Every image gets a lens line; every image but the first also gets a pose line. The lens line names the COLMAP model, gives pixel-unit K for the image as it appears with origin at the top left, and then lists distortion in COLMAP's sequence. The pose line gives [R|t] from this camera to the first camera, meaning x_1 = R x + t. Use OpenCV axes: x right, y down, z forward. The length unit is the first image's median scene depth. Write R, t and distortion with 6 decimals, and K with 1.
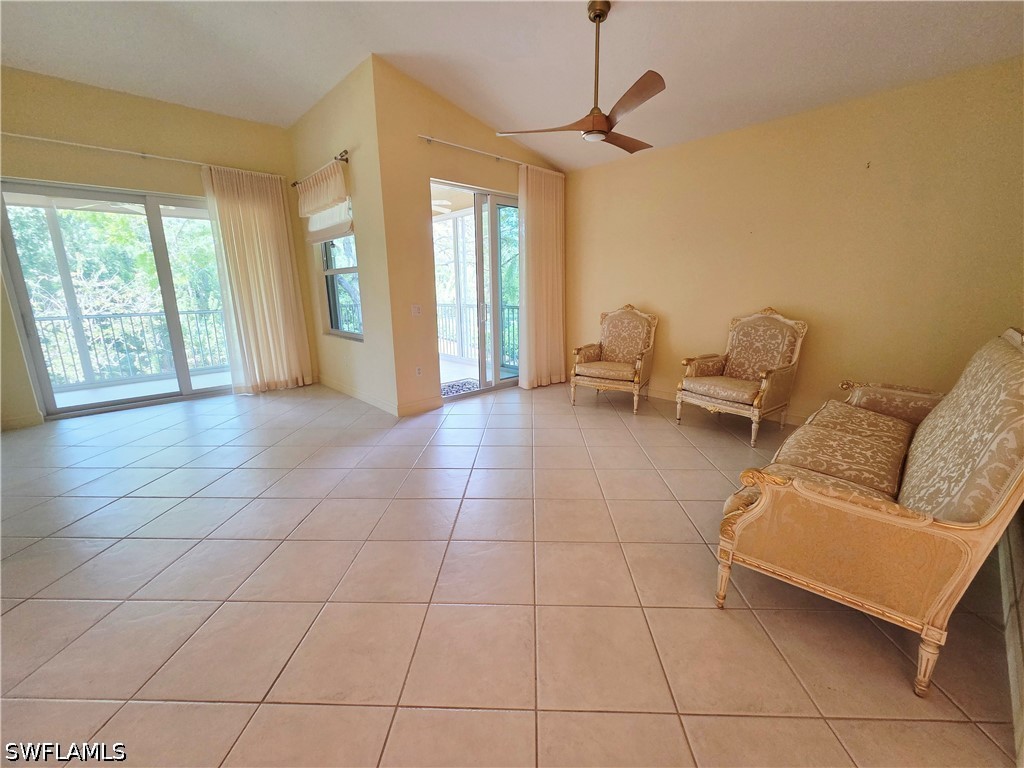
lens RADIAL K [[421.0, 0, 517.6], [0, 421.0, 376.5], [0, 0, 1]] dist [0.000648, 0.000095]
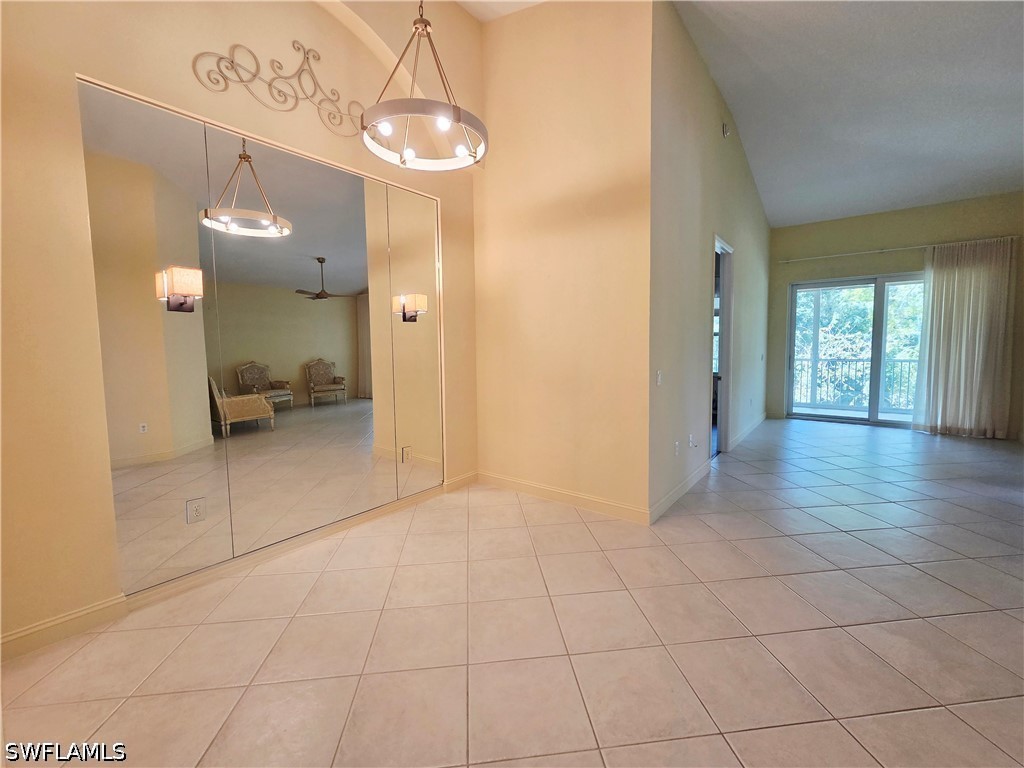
lens RADIAL K [[421.0, 0, 517.6], [0, 421.0, 376.5], [0, 0, 1]] dist [0.000648, 0.000095]
pose [[0.147837, 0.086131, -0.985254, 0.328319], [-0.197857, 0.978638, 0.055864, 0.050536], [0.969018, 0.186681, 0.161721, -0.306577]]
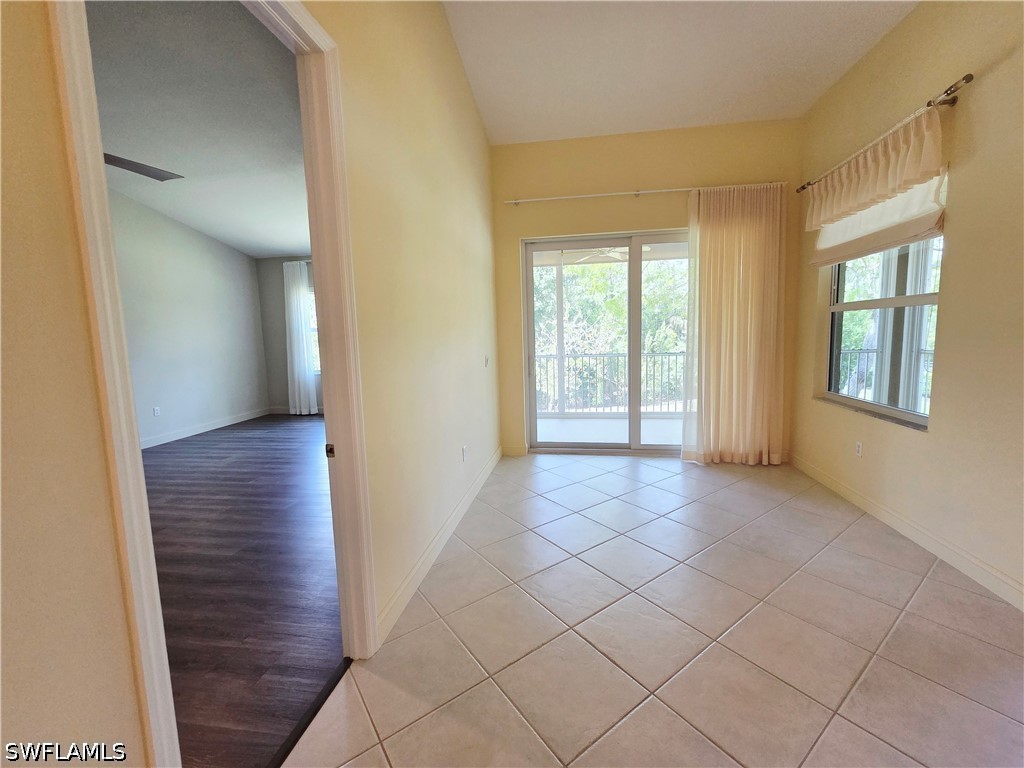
lens RADIAL K [[421.0, 0, 517.6], [0, 421.0, 376.5], [0, 0, 1]] dist [0.000648, 0.000095]
pose [[0.616789, 0.081701, -0.782877, -0.246950], [-0.149628, 0.988633, -0.014712, -0.058821], [0.772776, 0.126215, 0.622003, 0.226467]]
